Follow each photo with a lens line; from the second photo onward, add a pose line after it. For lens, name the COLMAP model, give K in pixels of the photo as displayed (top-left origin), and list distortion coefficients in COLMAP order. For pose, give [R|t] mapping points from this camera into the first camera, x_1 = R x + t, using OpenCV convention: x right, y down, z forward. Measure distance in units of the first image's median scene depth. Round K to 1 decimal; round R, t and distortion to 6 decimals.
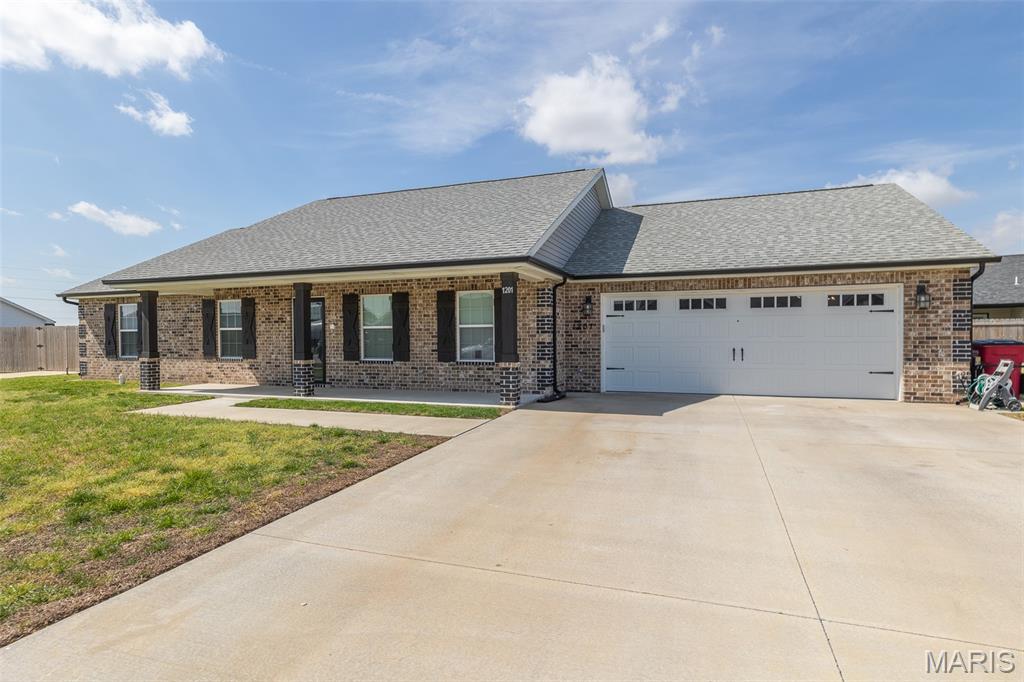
lens RADIAL K [[553.7, 0, 495.4], [0, 553.7, 367.1], [0, 0, 1]] dist [-0.004239, 0.004377]
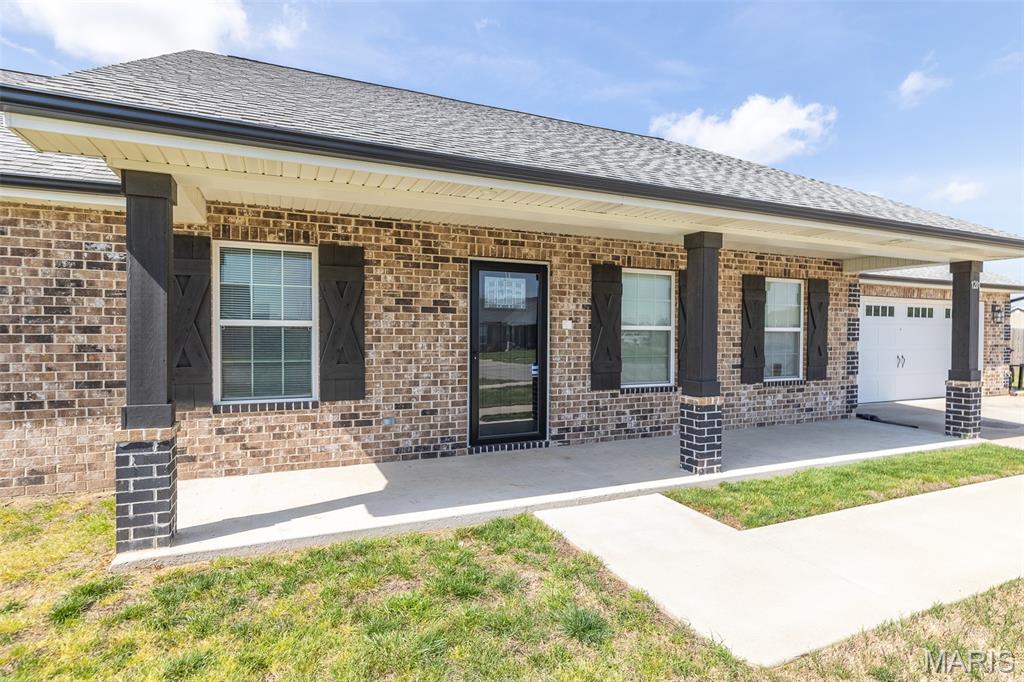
lens RADIAL K [[553.7, 0, 530.2], [0, 553.7, 352.6], [0, 0, 1]] dist [-0.004239, 0.004377]
pose [[0.690518, -0.015639, 0.723146, -0.689946], [0.029900, 0.999529, -0.006935, -0.045849], [-0.722697, 0.026410, 0.690660, 0.684787]]
